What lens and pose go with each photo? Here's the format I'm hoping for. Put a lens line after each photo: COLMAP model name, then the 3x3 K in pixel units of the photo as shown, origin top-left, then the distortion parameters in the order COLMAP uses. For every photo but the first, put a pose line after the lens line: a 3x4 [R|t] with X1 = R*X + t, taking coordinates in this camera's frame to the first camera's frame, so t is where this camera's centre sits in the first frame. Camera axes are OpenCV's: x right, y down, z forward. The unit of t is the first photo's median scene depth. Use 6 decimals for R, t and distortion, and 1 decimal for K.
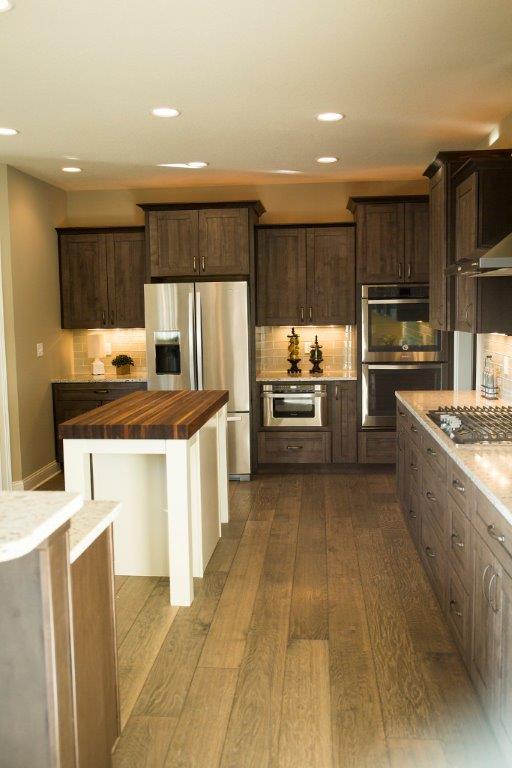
lens RADIAL K [[716.7, 0, 252.4], [0, 716.7, 383.6], [0, 0, 1]] dist [-0.009688, 0.000000]
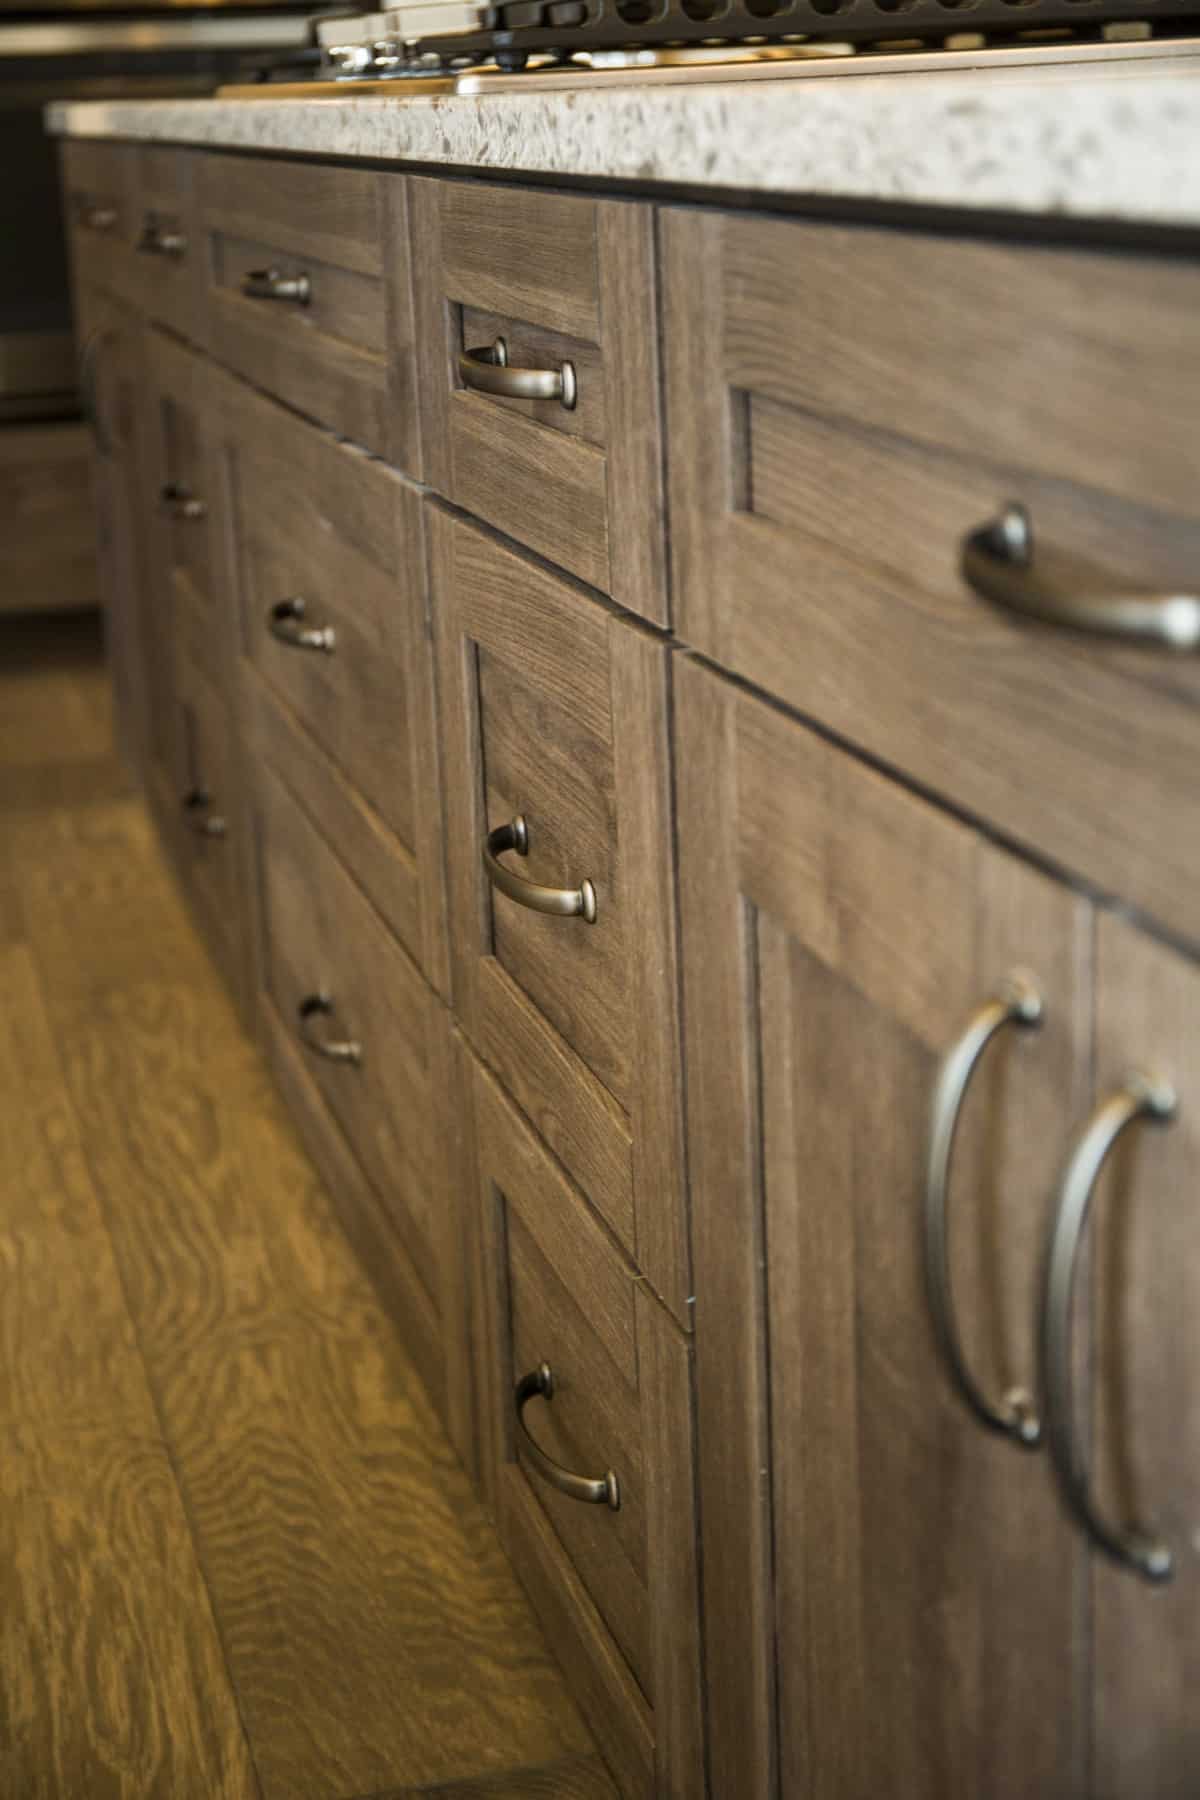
lens RADIAL K [[2922.4, 0, 599.3], [0, 2922.4, 897.7], [0, 0, 1]] dist [0.033279, 0.000000]
pose [[0.940071, -0.112935, 0.321732, 0.073296], [0.061269, 0.984147, 0.166435, 0.074119], [-0.335428, -0.136749, 0.932088, 0.283974]]
